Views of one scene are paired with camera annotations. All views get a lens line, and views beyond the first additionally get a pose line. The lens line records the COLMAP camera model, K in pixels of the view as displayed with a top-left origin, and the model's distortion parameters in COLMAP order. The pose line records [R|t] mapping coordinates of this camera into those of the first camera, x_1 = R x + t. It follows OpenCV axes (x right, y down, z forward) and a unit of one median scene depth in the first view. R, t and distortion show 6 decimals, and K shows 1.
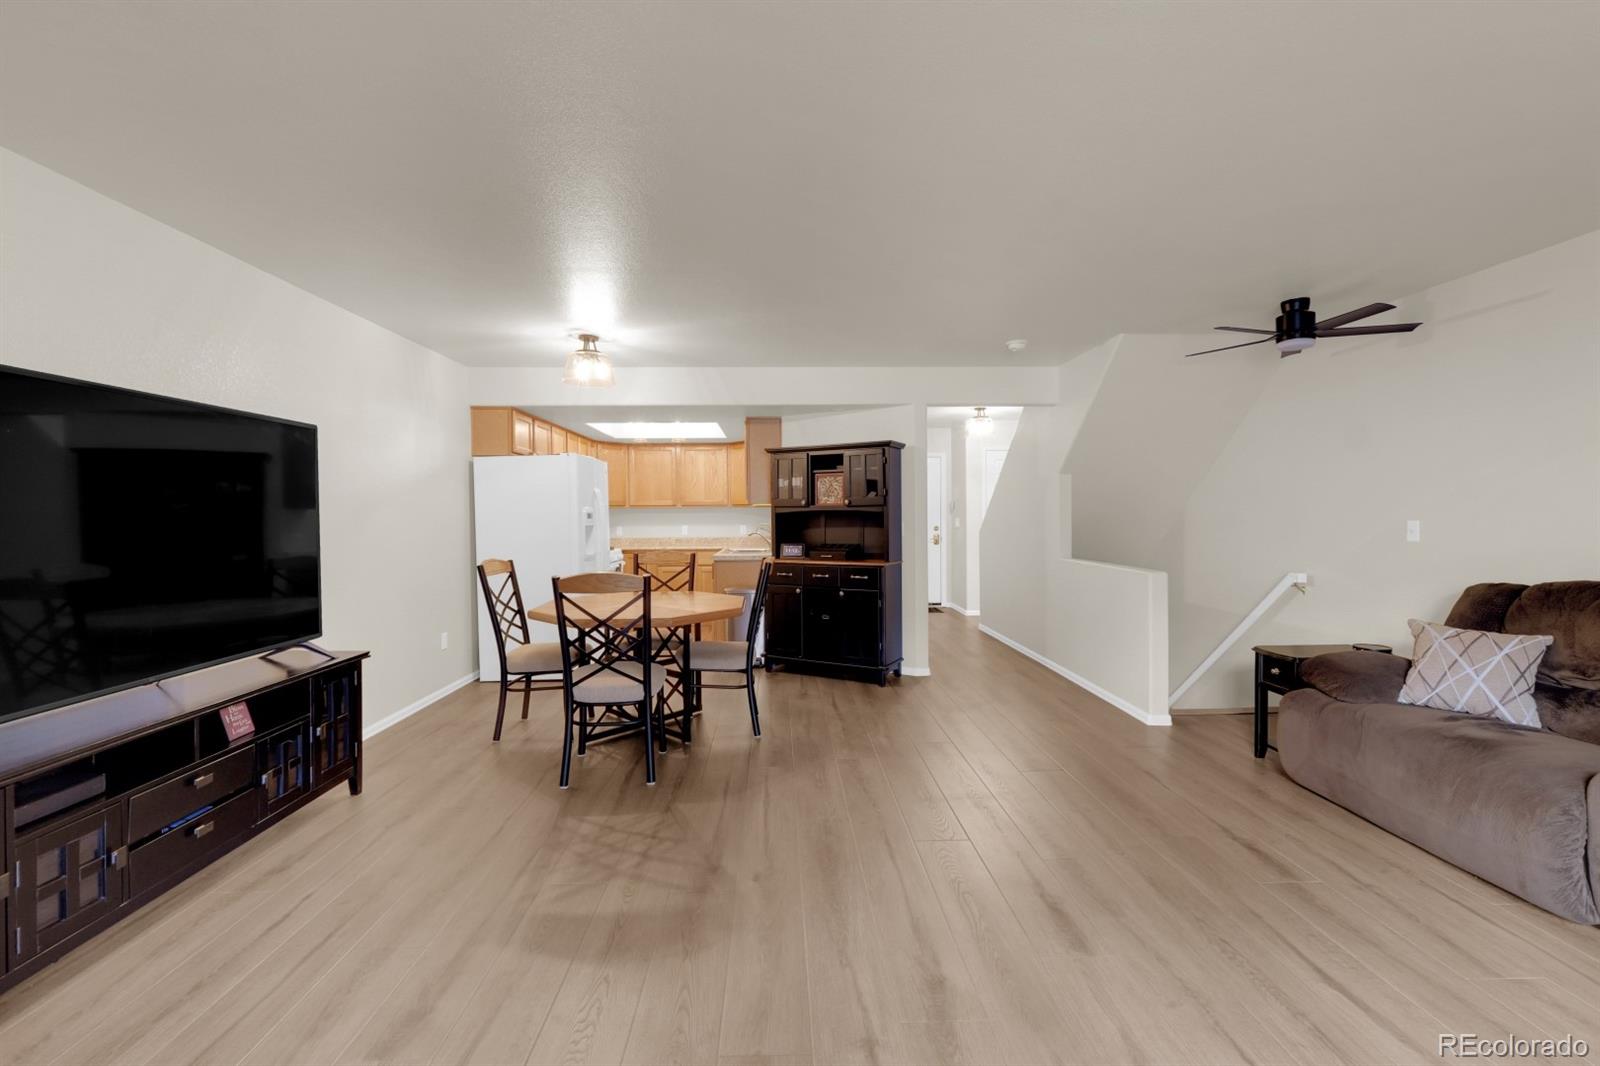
lens RADIAL K [[672.8, 0, 793.7], [0, 672.8, 520.8], [0, 0, 1]] dist [-0.006154, -0.000980]
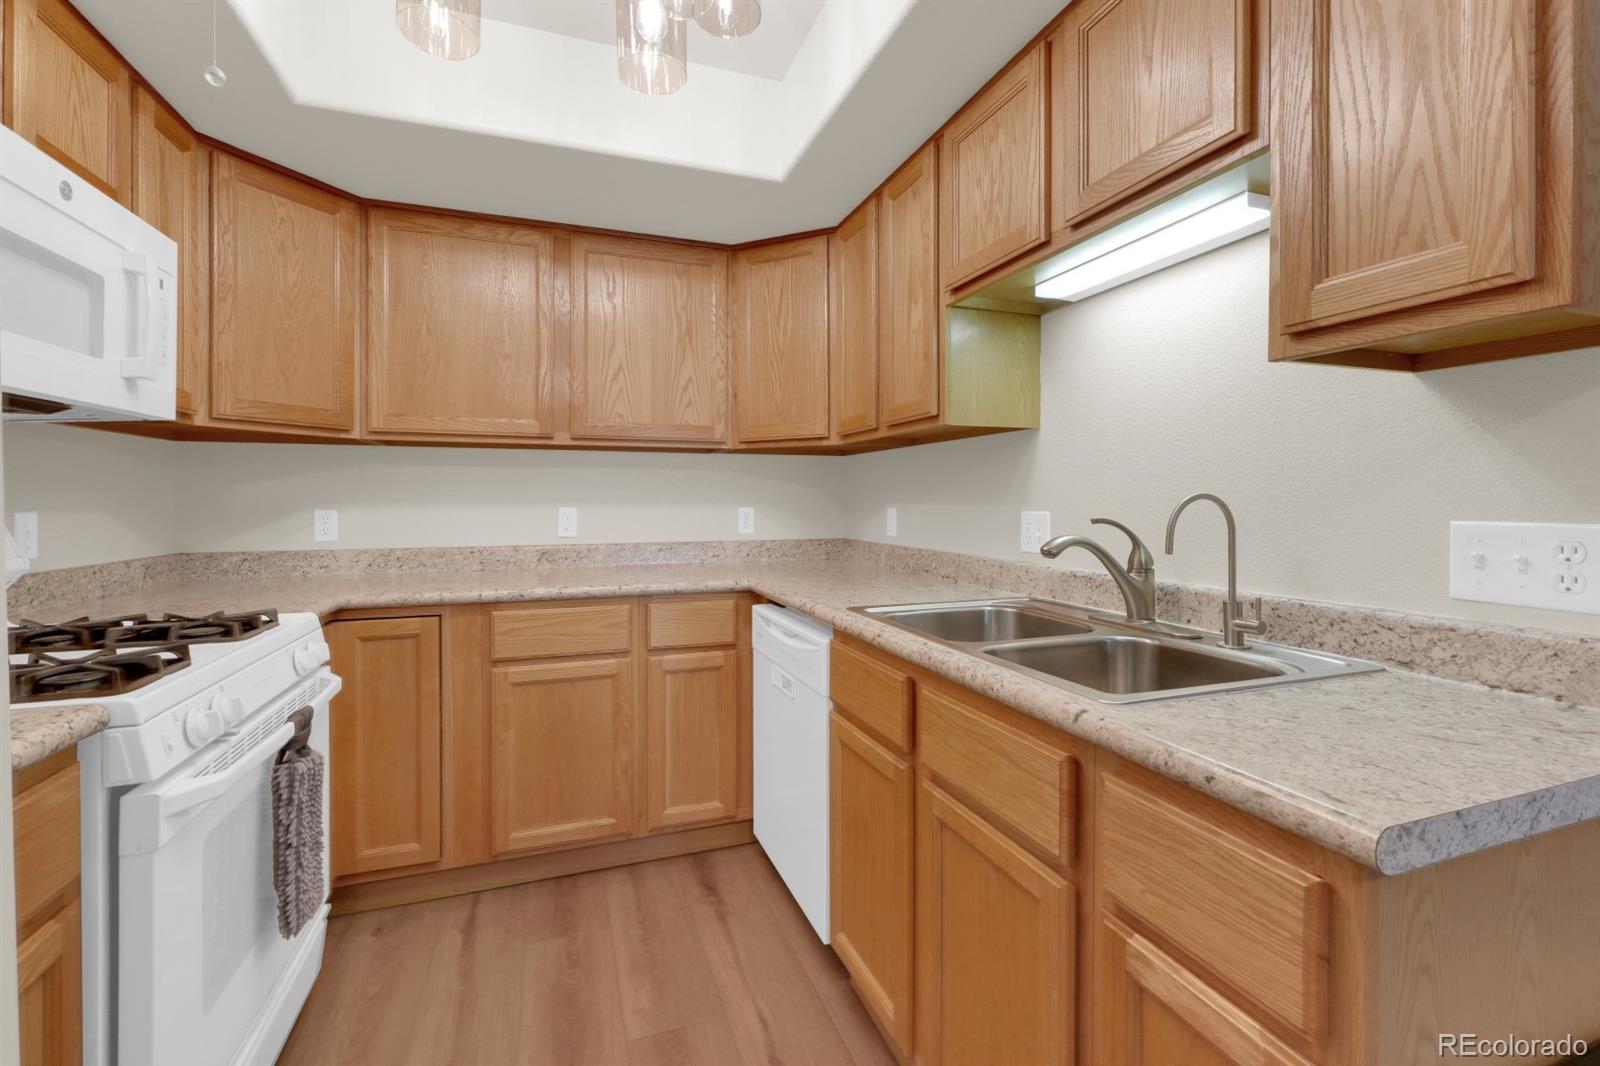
lens RADIAL K [[672.8, 0, 791.7], [0, 672.8, 499.8], [0, 0, 1]] dist [-0.006154, -0.000980]
pose [[0.950305, 0.007876, 0.311220, -0.252394], [-0.004449, 0.999921, -0.011720, 0.010342], [-0.311287, 0.009753, 0.950266, 1.050273]]
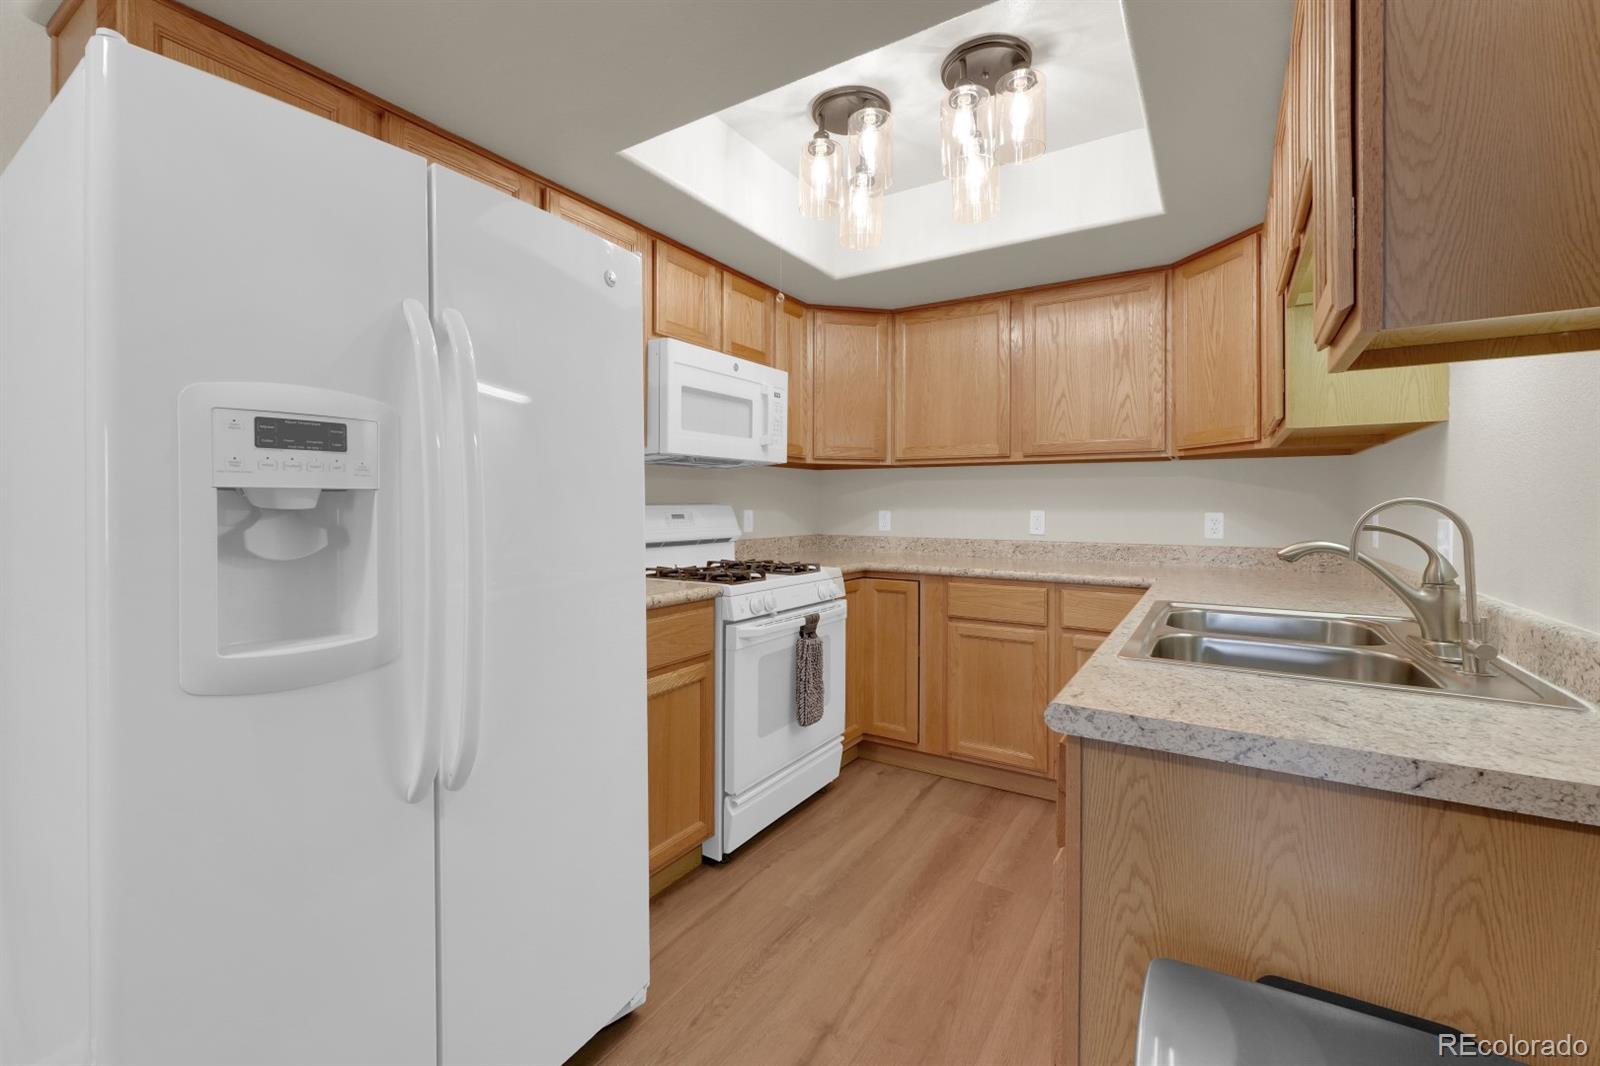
lens RADIAL K [[672.8, 0, 795.0], [0, 672.8, 500.9], [0, 0, 1]] dist [-0.006154, -0.000980]
pose [[0.831108, 0.007385, -0.556062, -0.097356], [-0.013983, 0.999873, -0.007620, 0.009770], [0.555936, 0.014108, 0.831106, 0.942181]]
